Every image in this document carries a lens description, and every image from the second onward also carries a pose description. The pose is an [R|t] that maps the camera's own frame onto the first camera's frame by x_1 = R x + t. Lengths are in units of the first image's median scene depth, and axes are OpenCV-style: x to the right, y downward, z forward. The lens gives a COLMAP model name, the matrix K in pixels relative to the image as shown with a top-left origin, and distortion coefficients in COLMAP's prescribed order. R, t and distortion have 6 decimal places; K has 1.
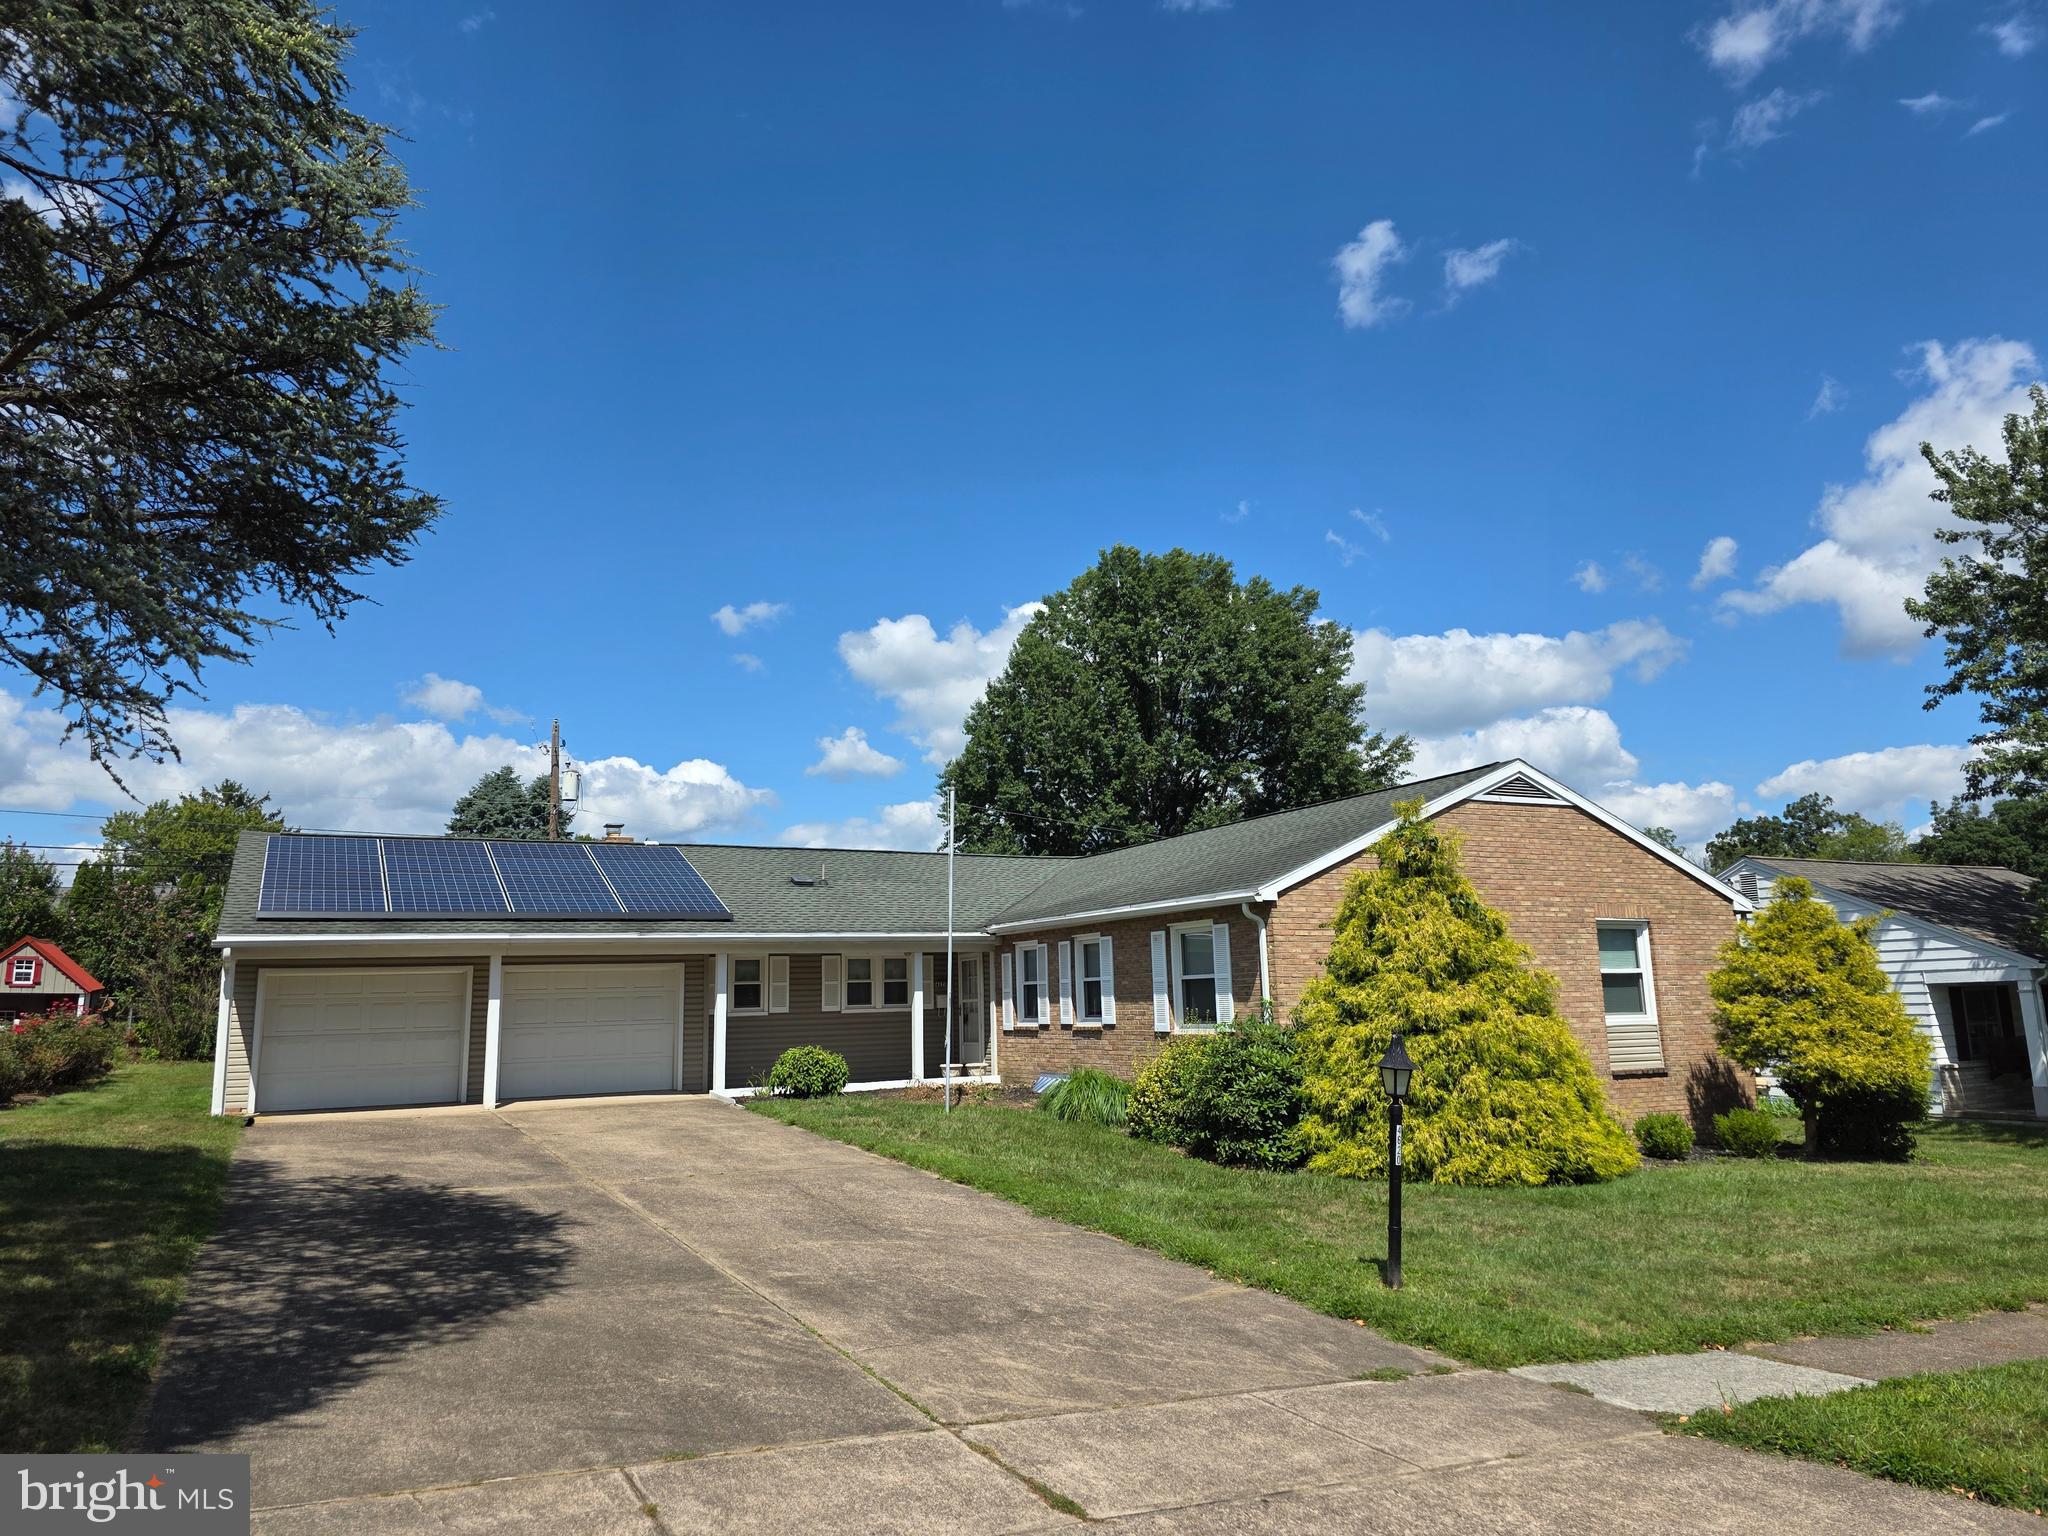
lens RADIAL K [[1426.0, 0, 1024.0], [0, 1426.0, 768.0], [0, 0, 1]] dist [0.032805, -0.003771]
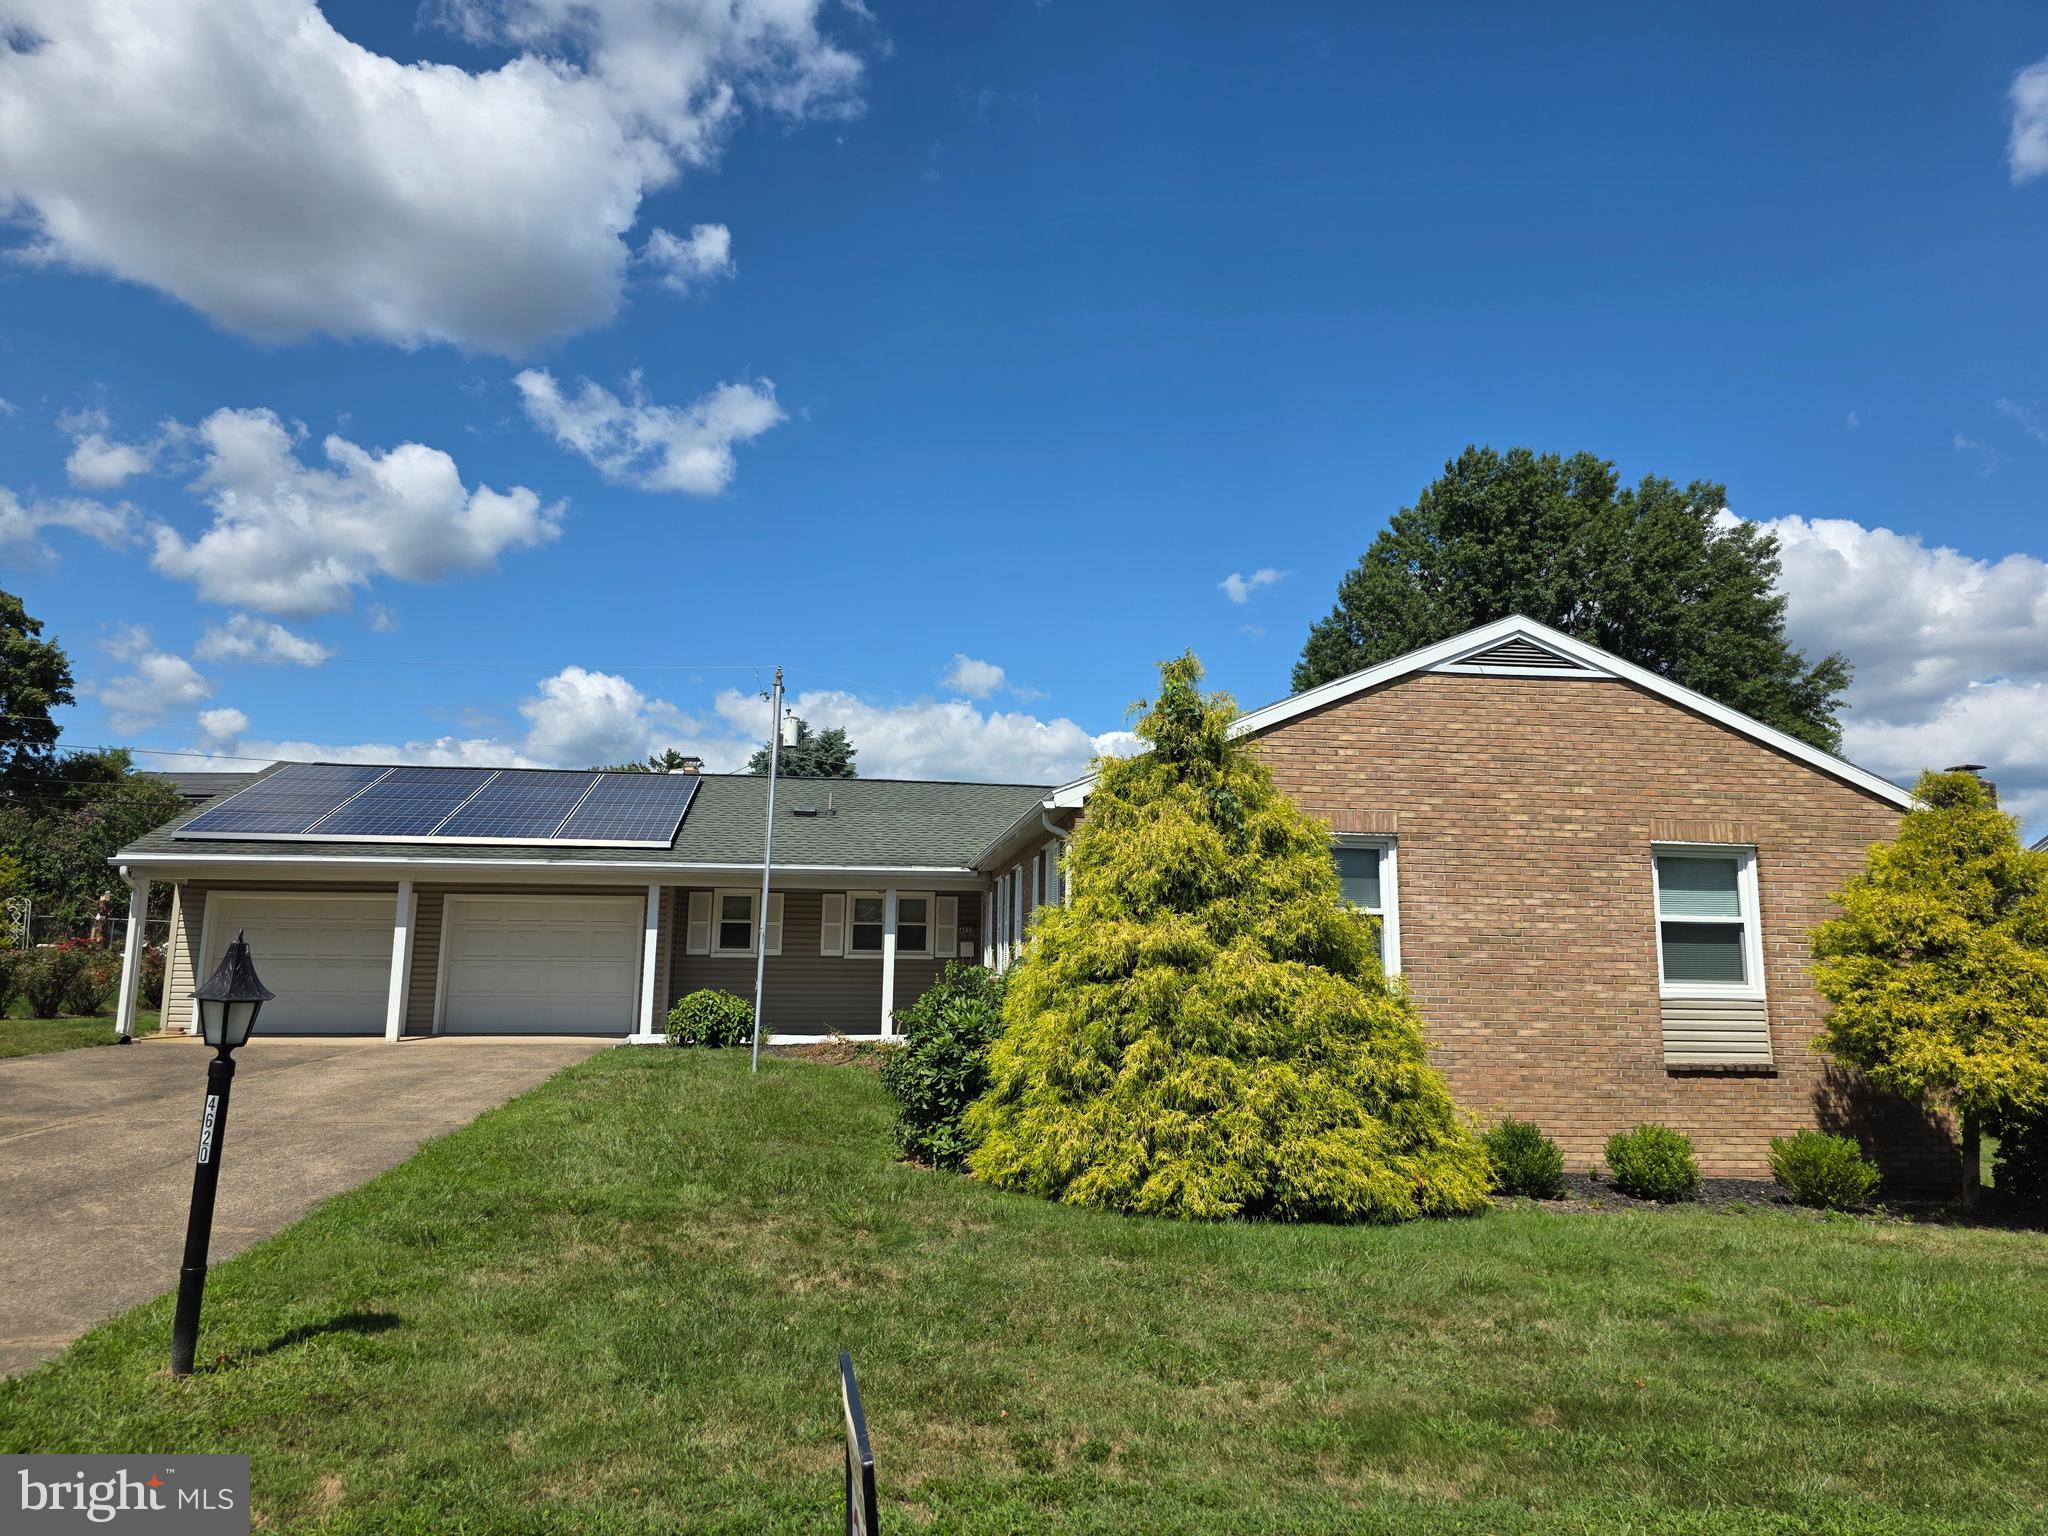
lens RADIAL K [[1426.0, 0, 1024.0], [0, 1426.0, 768.0], [0, 0, 1]] dist [0.032805, -0.003771]
pose [[0.938914, -0.017131, -0.343726, 0.347415], [0.023647, 0.999611, 0.014775, 0.051837], [0.343340, -0.022001, 0.938954, 0.250765]]
